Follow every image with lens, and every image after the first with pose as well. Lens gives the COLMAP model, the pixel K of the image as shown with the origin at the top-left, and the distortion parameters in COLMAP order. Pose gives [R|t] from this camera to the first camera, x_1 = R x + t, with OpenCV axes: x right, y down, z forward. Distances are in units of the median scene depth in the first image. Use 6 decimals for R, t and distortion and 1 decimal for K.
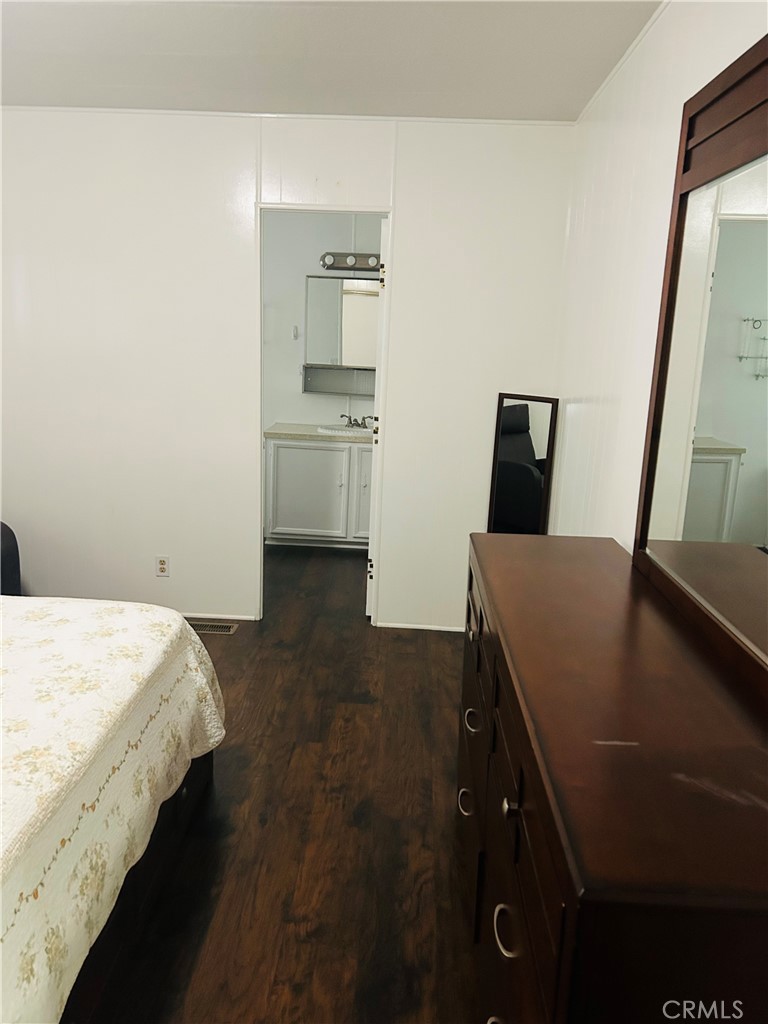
lens RADIAL K [[767.3, 0, 380.6], [0, 767.3, 511.1], [0, 0, 1]] dist [0.049724, -0.036266]
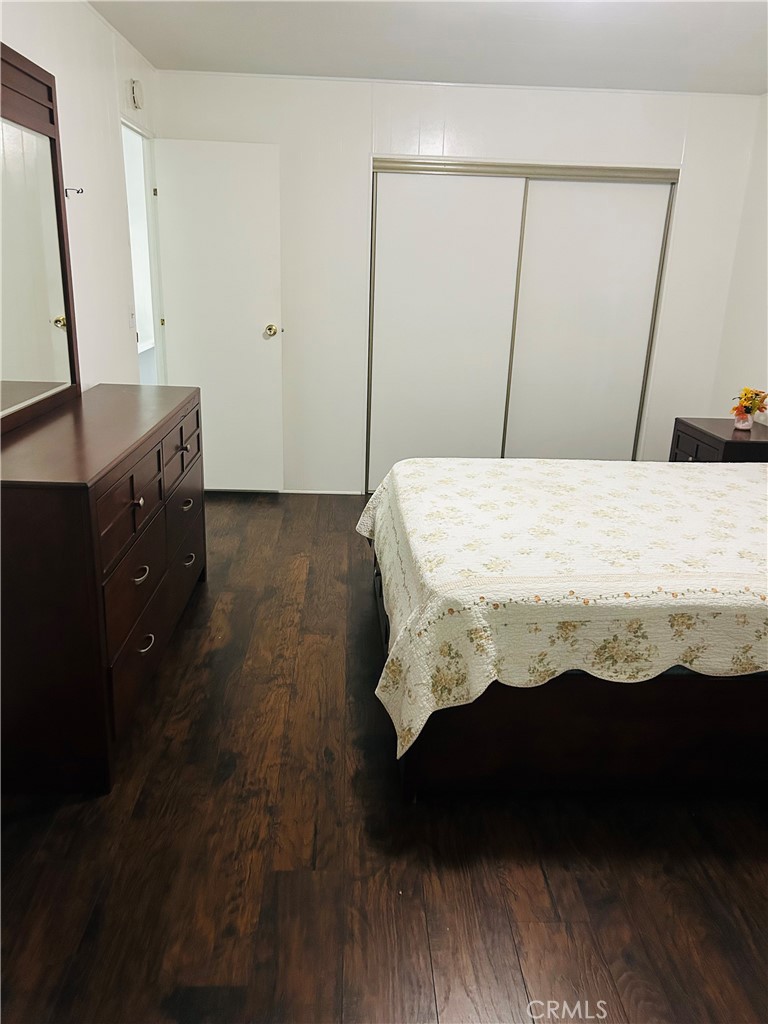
lens RADIAL K [[767.3, 0, 385.8], [0, 767.3, 510.9], [0, 0, 1]] dist [0.049724, -0.036266]
pose [[-0.993391, -0.039252, -0.107861, -0.111402], [-0.089133, 0.855873, 0.509448, -0.401245], [0.072318, 0.515695, -0.853715, 1.785257]]
